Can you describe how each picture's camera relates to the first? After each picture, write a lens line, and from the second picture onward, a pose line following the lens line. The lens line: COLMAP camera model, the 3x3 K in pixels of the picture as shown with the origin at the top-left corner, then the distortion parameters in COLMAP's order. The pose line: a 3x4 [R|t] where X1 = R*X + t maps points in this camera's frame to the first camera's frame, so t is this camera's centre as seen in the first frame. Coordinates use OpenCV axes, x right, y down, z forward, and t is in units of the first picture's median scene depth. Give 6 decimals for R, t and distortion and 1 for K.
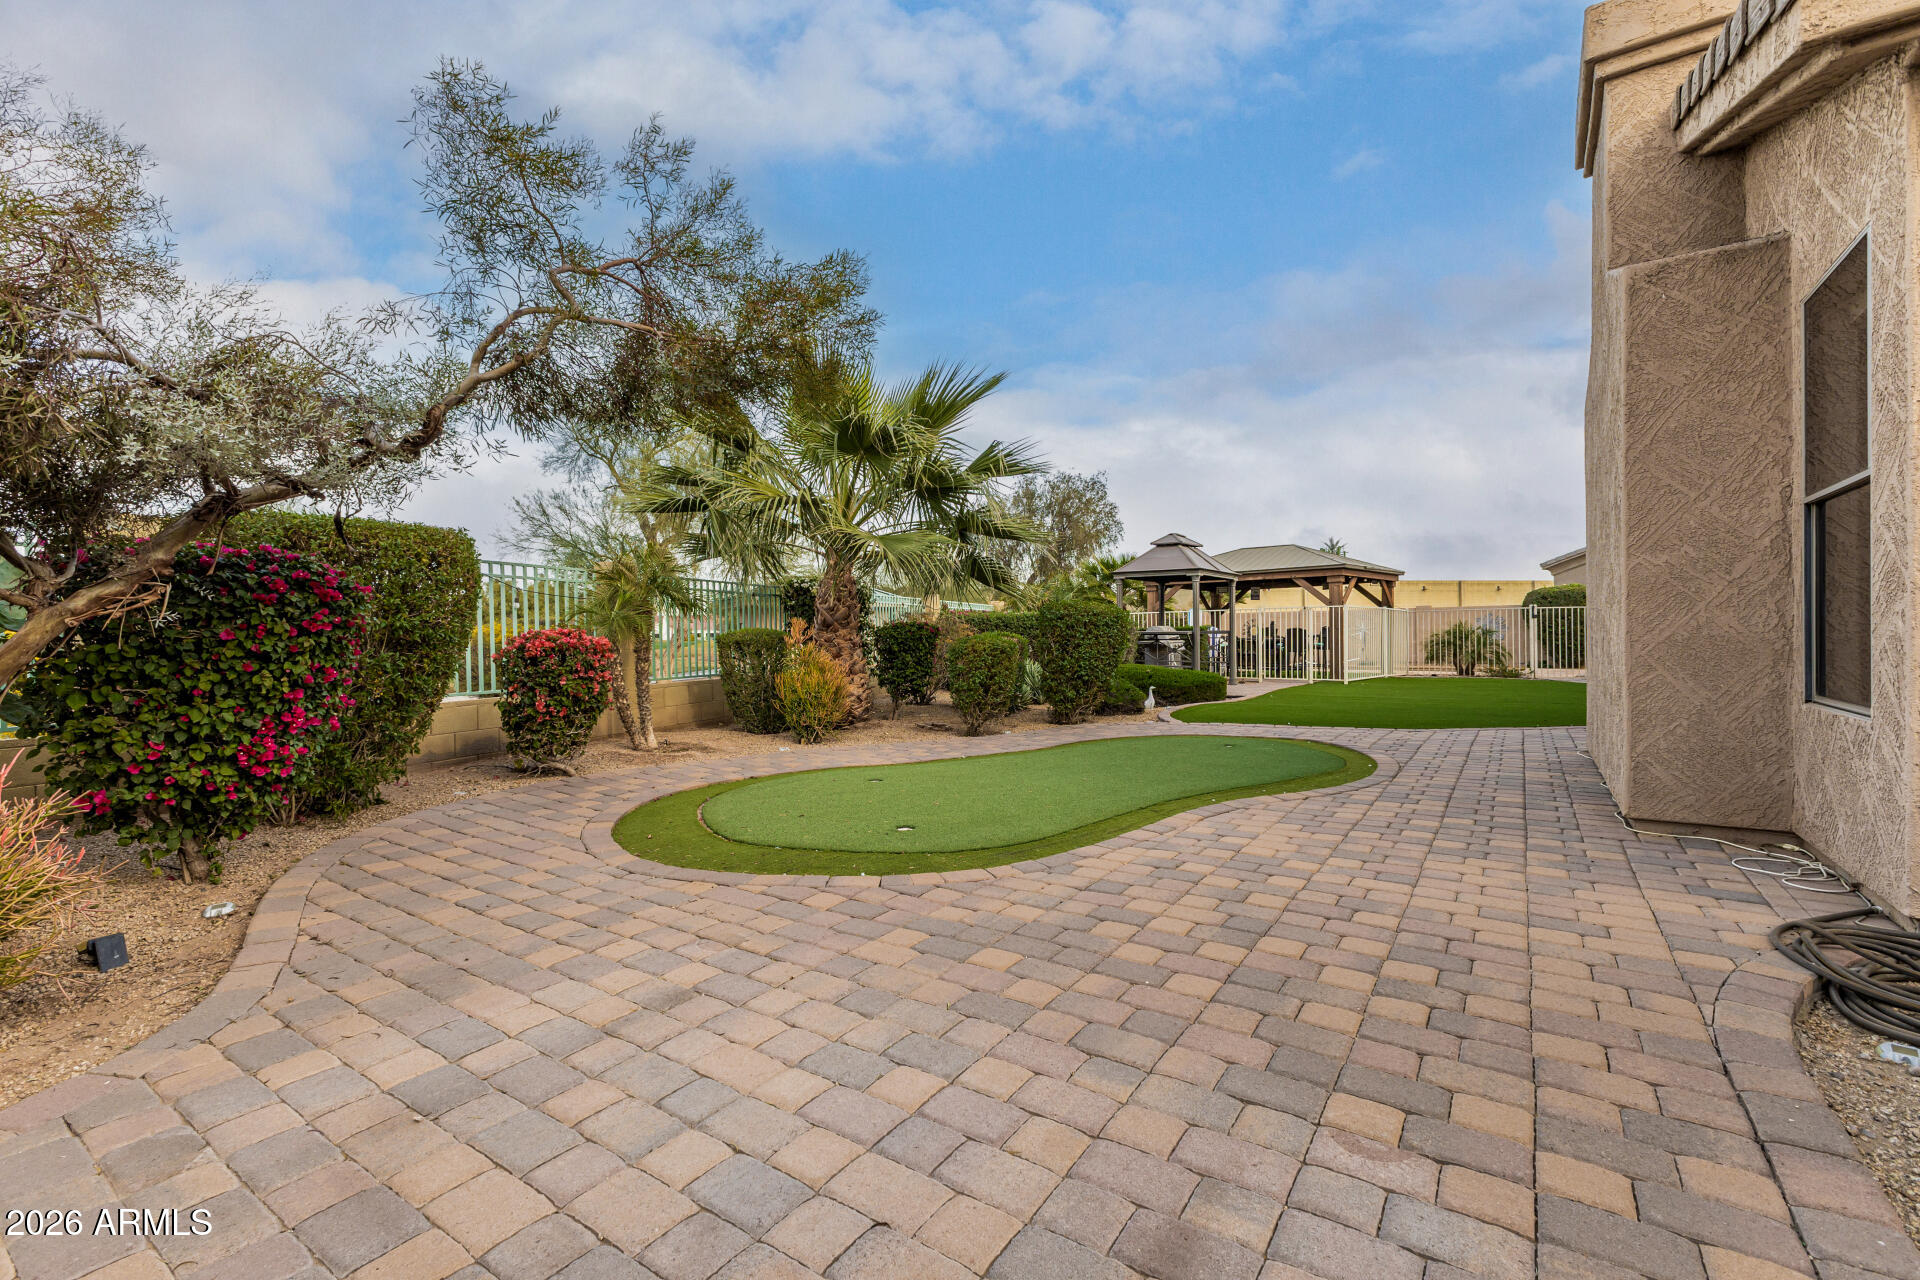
lens RADIAL K [[831.4, 0, 953.0], [0, 831.4, 639.5], [0, 0, 1]] dist [0.012049, -0.003153]
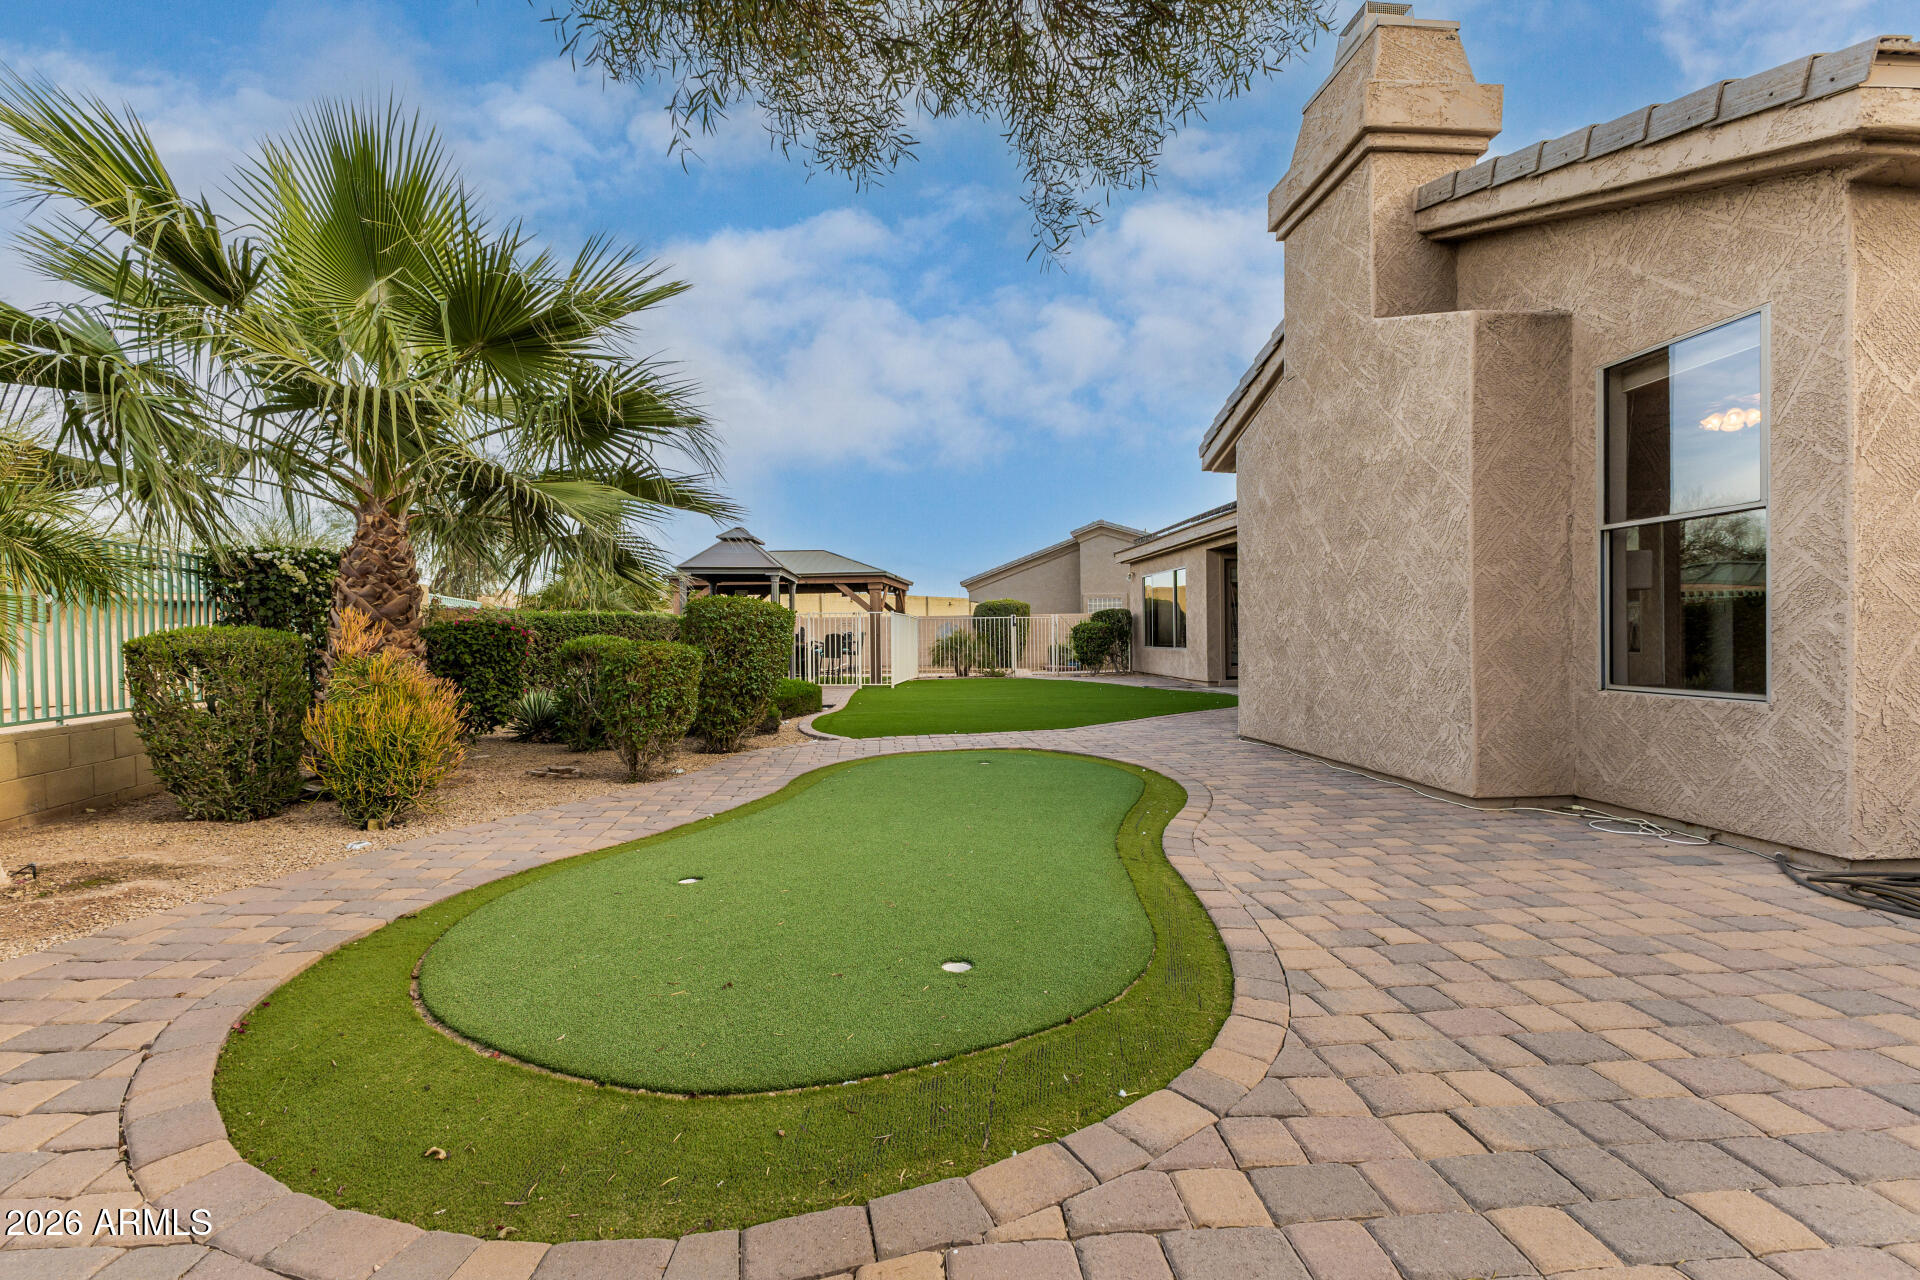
lens RADIAL K [[831.4, 0, 962.8], [0, 831.4, 638.8], [0, 0, 1]] dist [0.012049, -0.003153]
pose [[0.773654, 0.000272, 0.633608, -0.462802], [0.005668, 0.999957, -0.007351, 0.002452], [-0.633583, 0.009278, 0.773619, 0.594613]]
